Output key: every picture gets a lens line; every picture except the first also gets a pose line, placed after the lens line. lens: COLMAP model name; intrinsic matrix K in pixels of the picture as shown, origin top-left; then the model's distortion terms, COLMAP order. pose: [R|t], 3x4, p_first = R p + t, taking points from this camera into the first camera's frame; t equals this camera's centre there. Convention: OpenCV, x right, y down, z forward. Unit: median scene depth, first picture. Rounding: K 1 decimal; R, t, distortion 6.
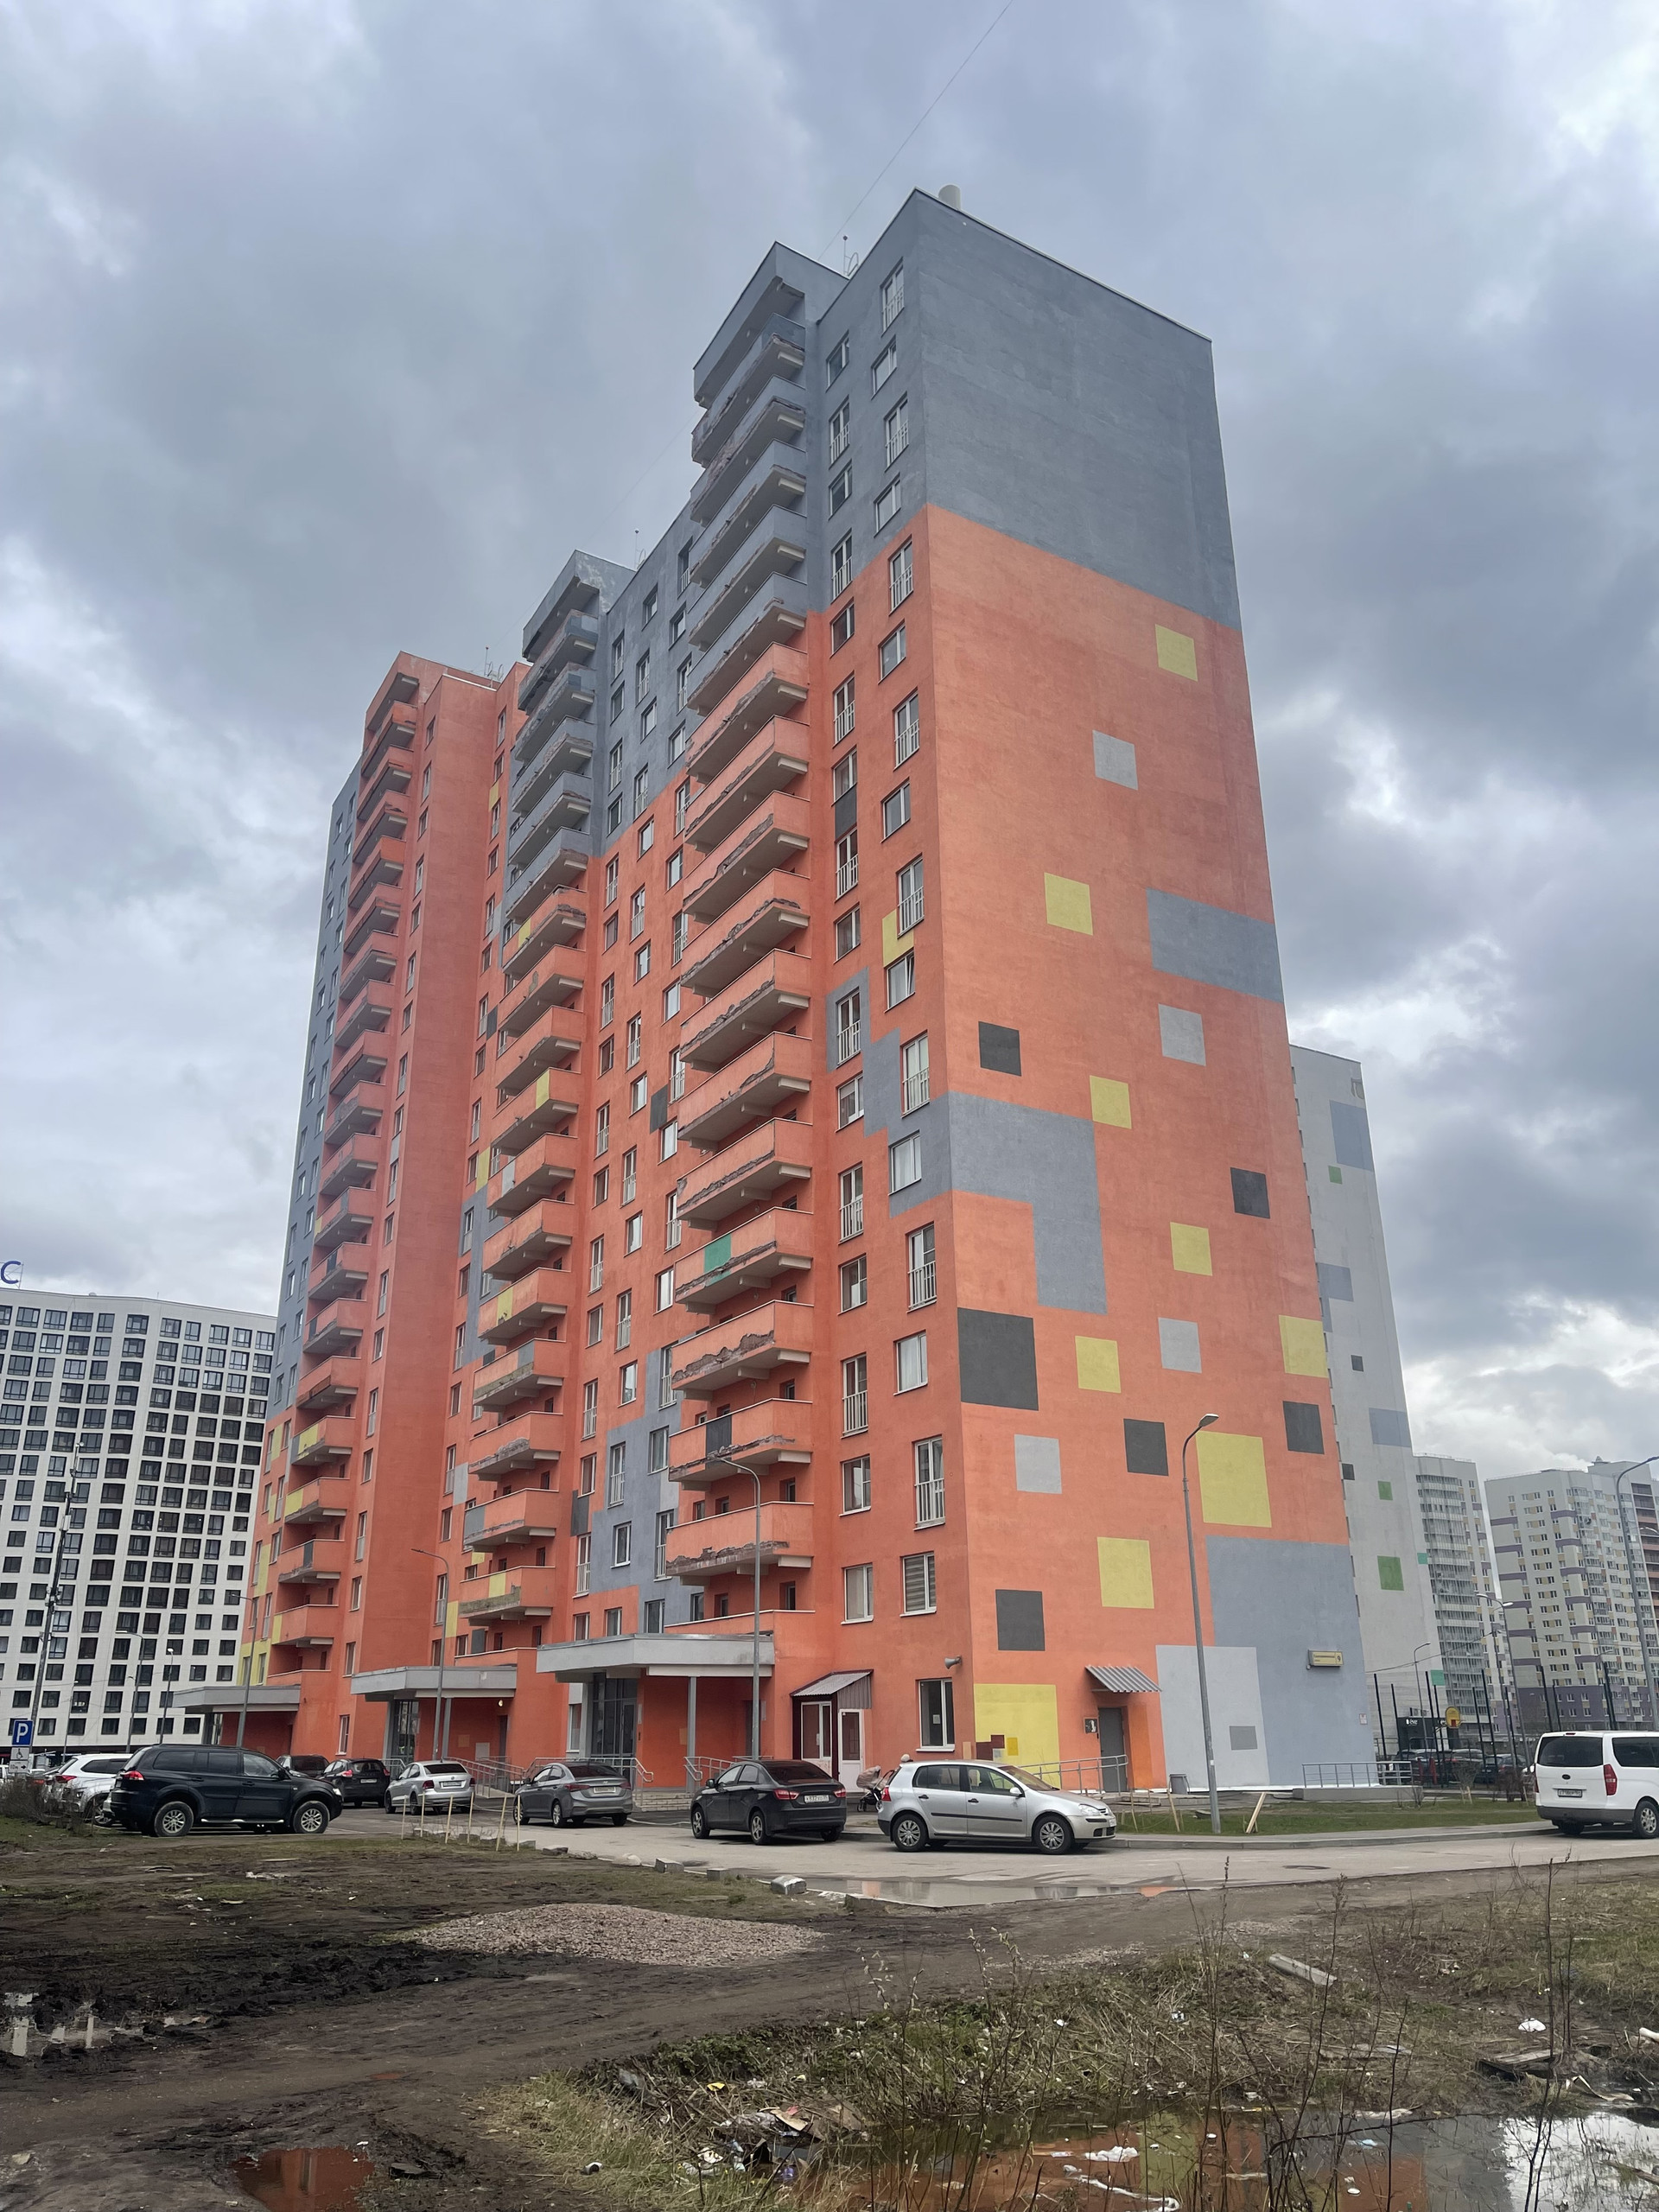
lens RADIAL K [[1679.0, 0, 824.8], [0, 1679.0, 1103.2], [0, 0, 1]] dist [0.044477, -0.048934]
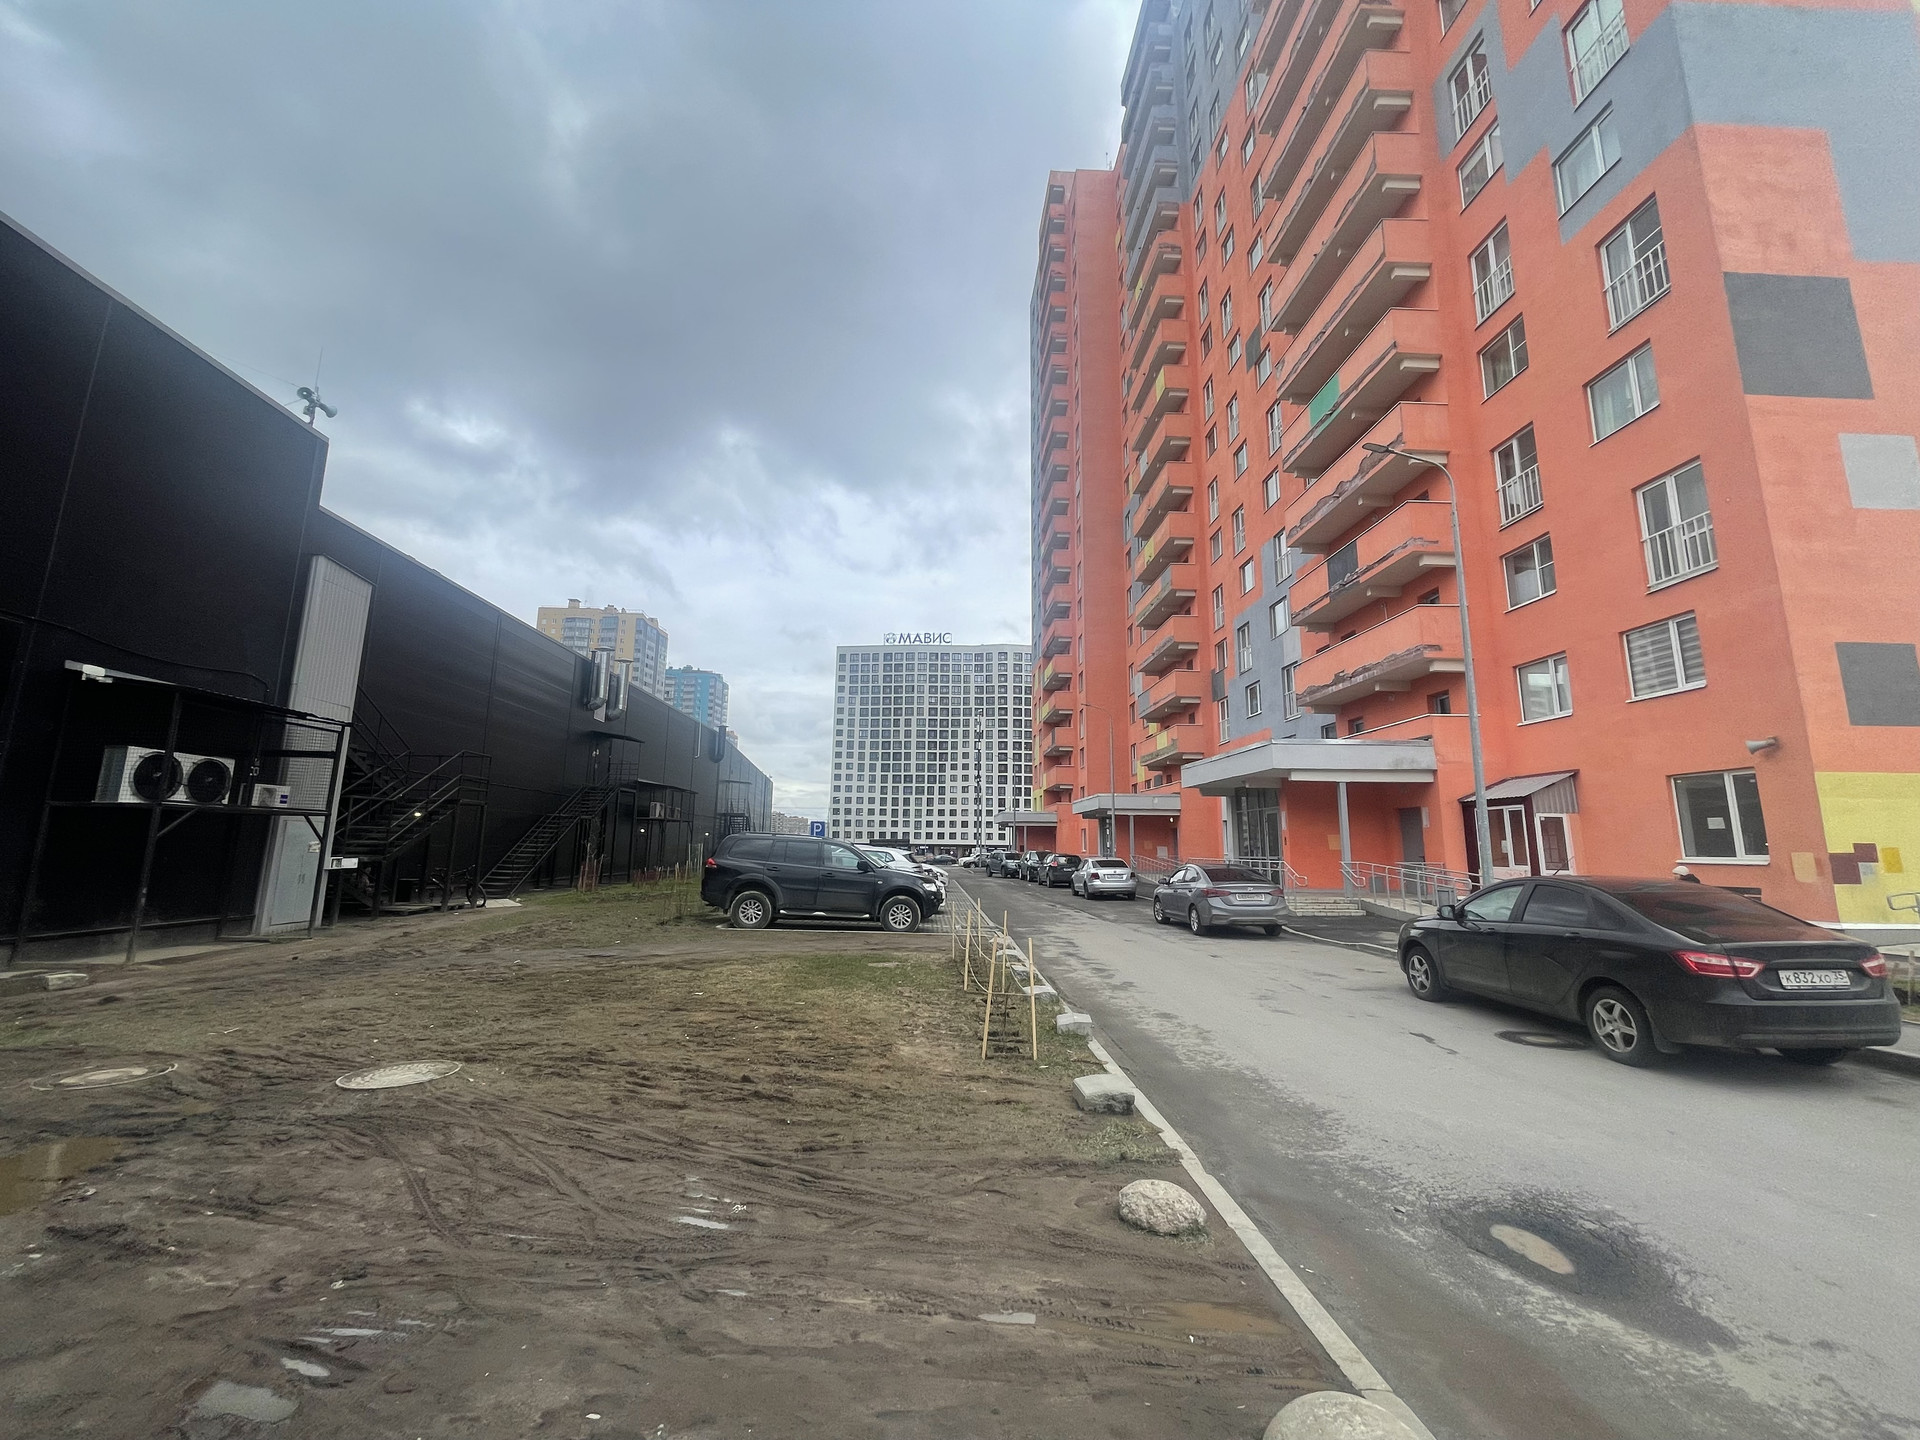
lens RADIAL K [[778.0, 0, 948.7], [0, 778.0, 712.6], [0, 0, 1]] dist [0.001423, -0.001462]
pose [[0.879731, -0.061913, -0.471423, -0.059389], [0.149544, 0.977199, 0.150730, 0.189223], [0.451342, -0.203100, 0.868931, 0.492066]]
